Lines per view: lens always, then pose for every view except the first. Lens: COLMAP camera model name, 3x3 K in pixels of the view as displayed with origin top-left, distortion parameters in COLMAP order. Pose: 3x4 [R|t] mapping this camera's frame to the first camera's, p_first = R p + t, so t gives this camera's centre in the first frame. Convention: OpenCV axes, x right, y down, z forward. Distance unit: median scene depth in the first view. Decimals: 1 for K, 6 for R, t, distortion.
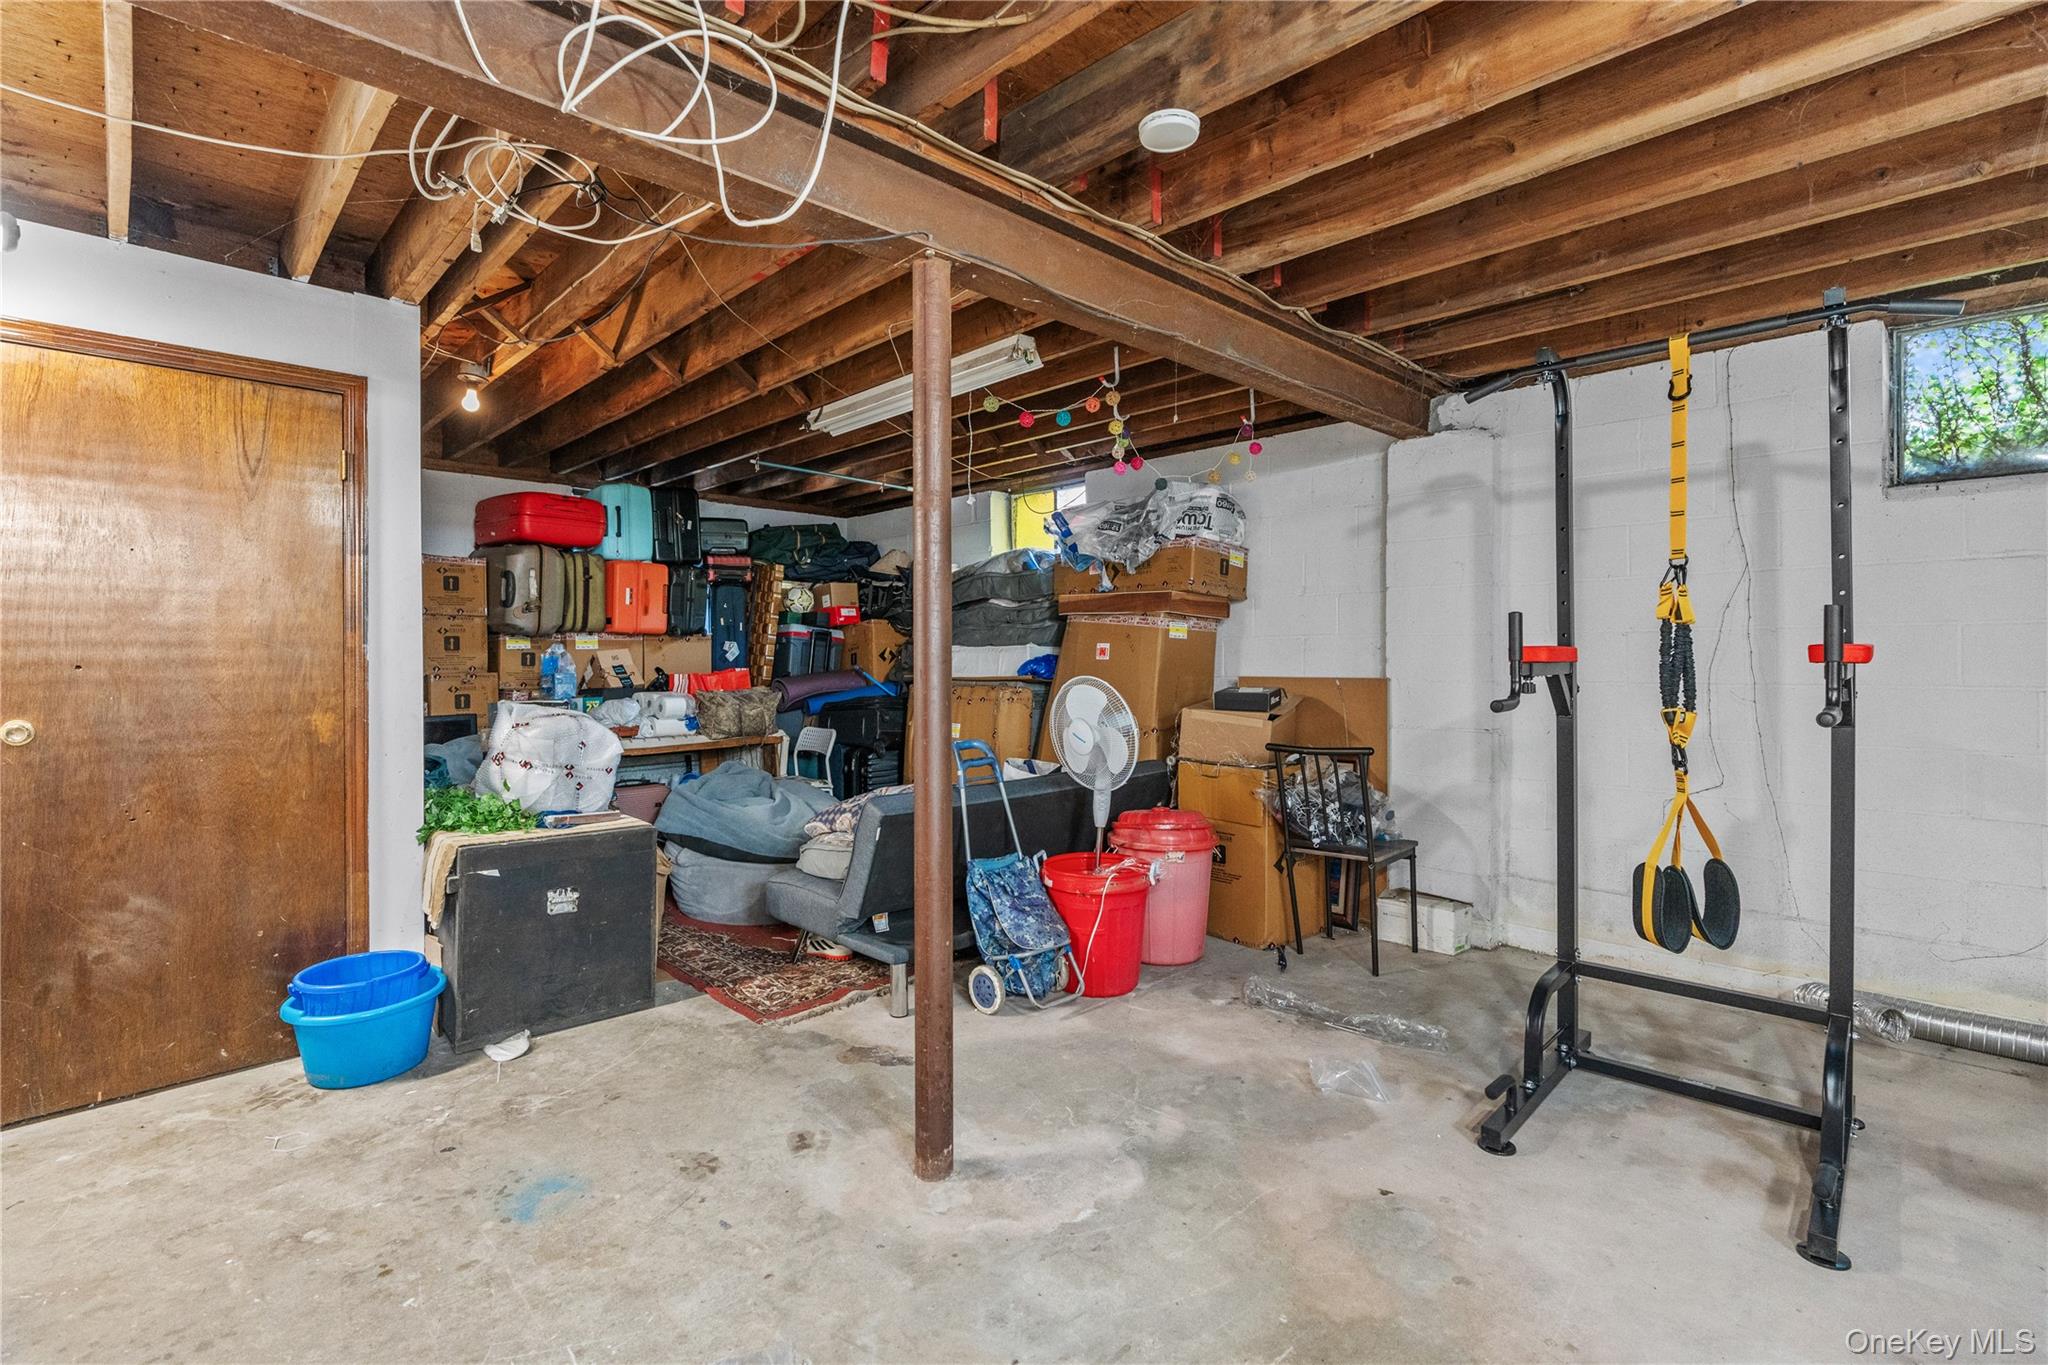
lens RADIAL K [[933.1, 0, 1042.0], [0, 933.1, 656.8], [0, 0, 1]] dist [-0.009949, 0.001459]
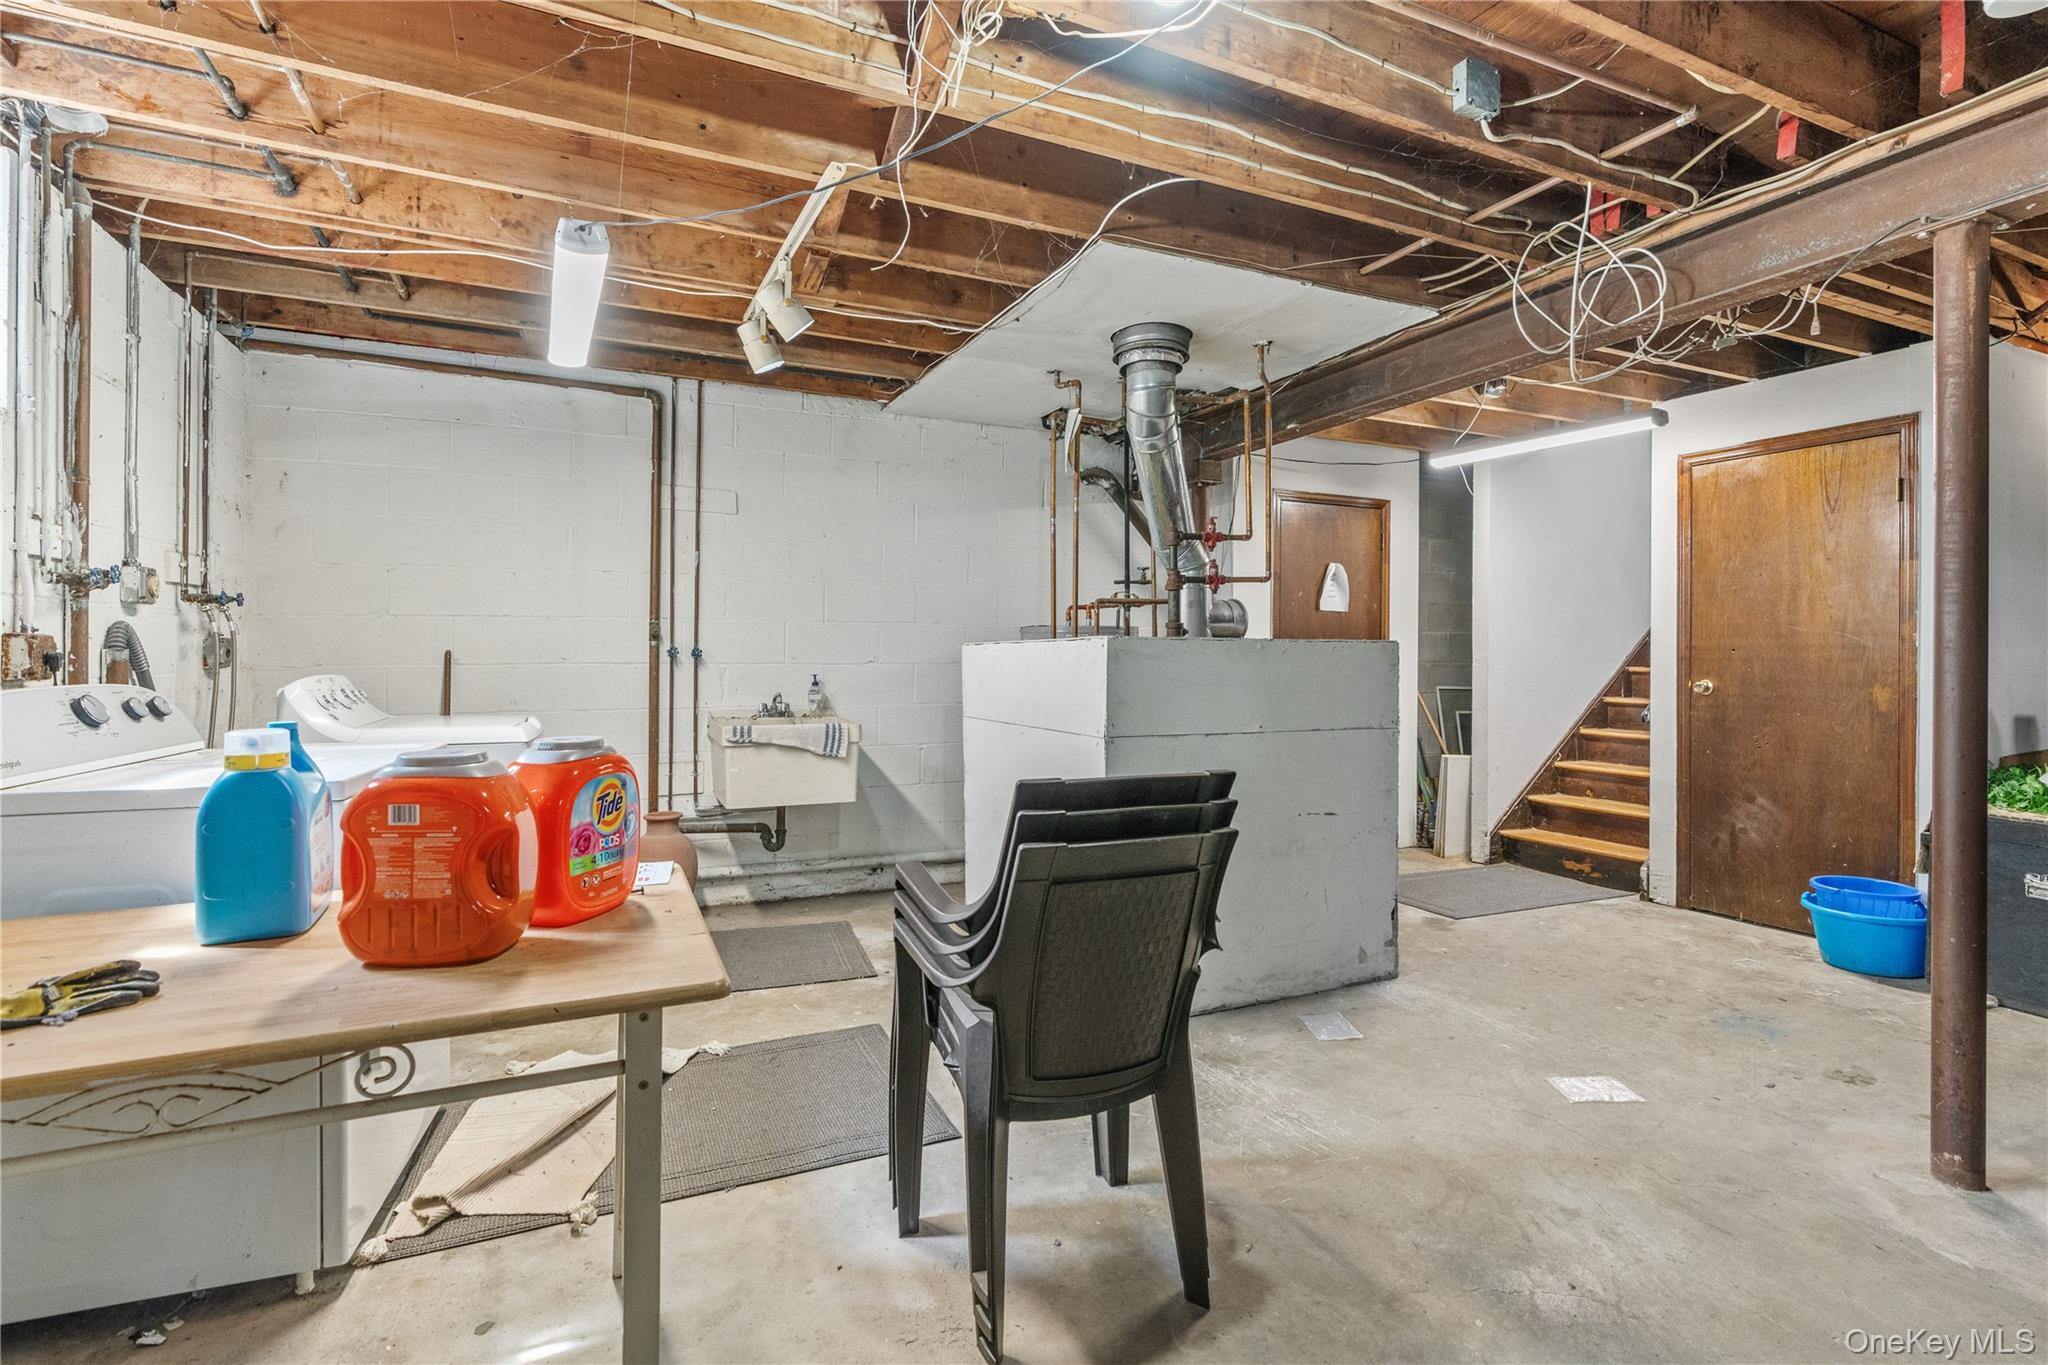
lens RADIAL K [[933.1, 0, 1017.0], [0, 933.1, 660.4], [0, 0, 1]] dist [-0.009949, 0.001459]
pose [[-0.331371, 0.015746, -0.943369, 0.906002], [-0.005381, 0.999813, 0.018578, 0.006504], [0.943485, 0.011233, -0.331224, 0.331291]]
